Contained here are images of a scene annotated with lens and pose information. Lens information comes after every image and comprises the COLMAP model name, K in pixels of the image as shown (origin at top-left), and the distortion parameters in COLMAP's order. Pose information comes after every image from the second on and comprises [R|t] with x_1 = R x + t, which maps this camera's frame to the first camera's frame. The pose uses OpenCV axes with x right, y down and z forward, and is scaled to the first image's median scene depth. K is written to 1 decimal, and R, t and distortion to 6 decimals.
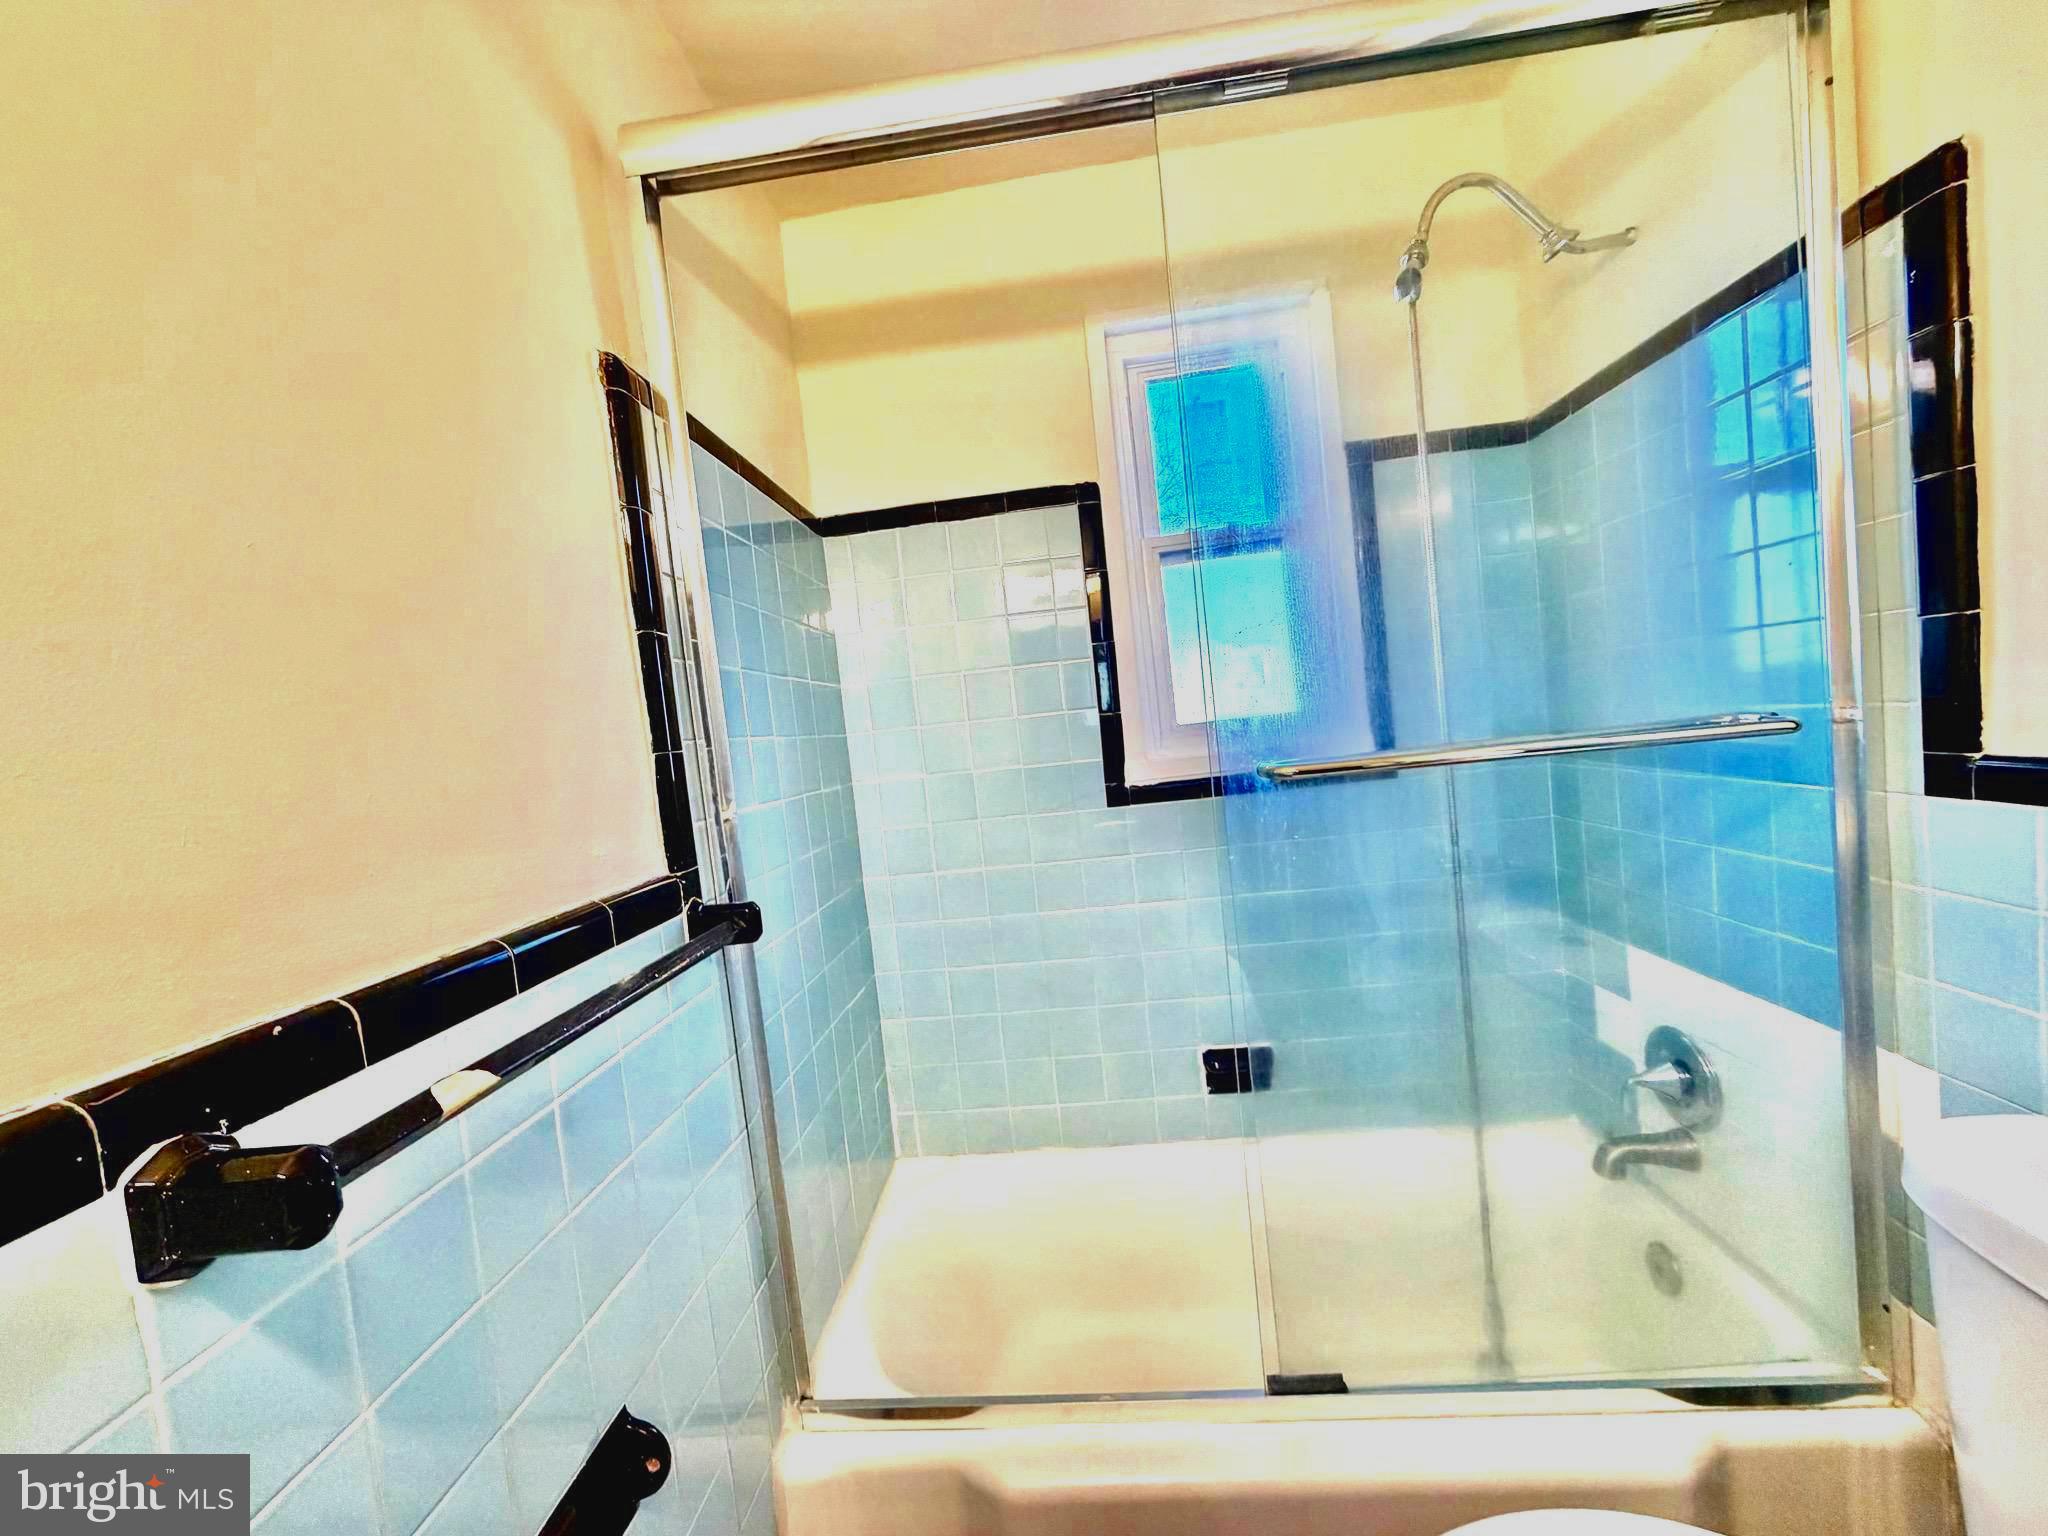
lens RADIAL K [[812.0, 0, 1019.4], [0, 812.0, 767.4], [0, 0, 1]] dist [-0.003461, 0.000232]
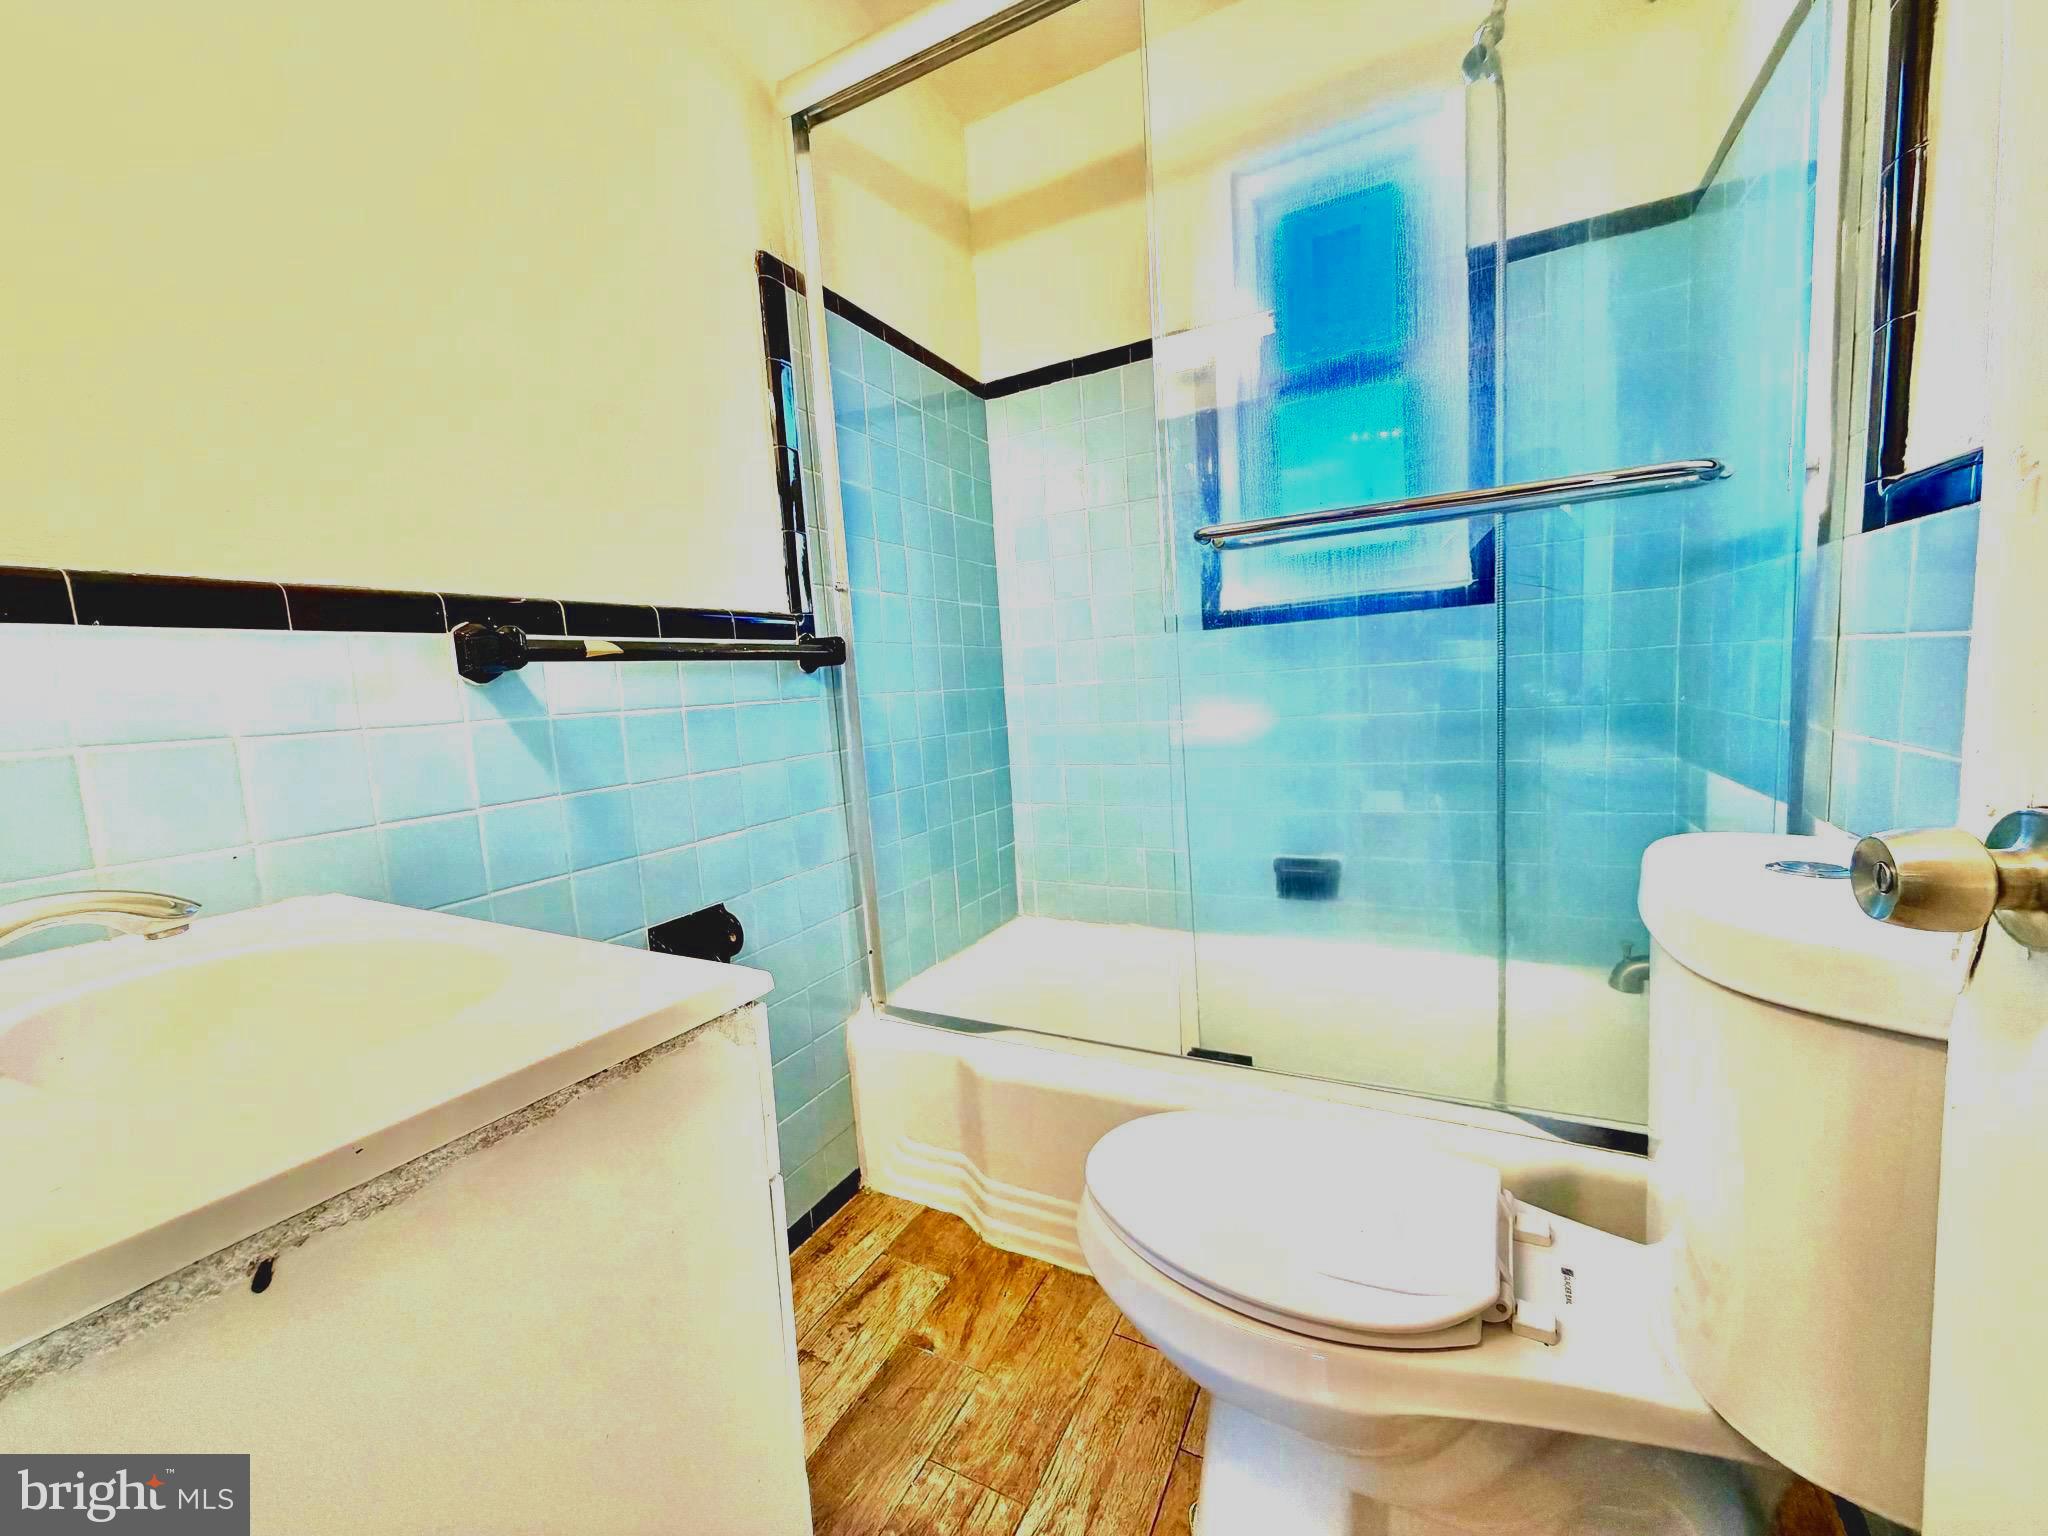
lens RADIAL K [[812.0, 0, 1026.5], [0, 812.0, 772.8], [0, 0, 1]] dist [-0.003461, 0.000232]
pose [[0.921917, 0.089658, -0.376869, 0.403595], [-0.054060, 0.993105, 0.104019, 0.176203], [0.383597, -0.075524, 0.920407, -0.167647]]
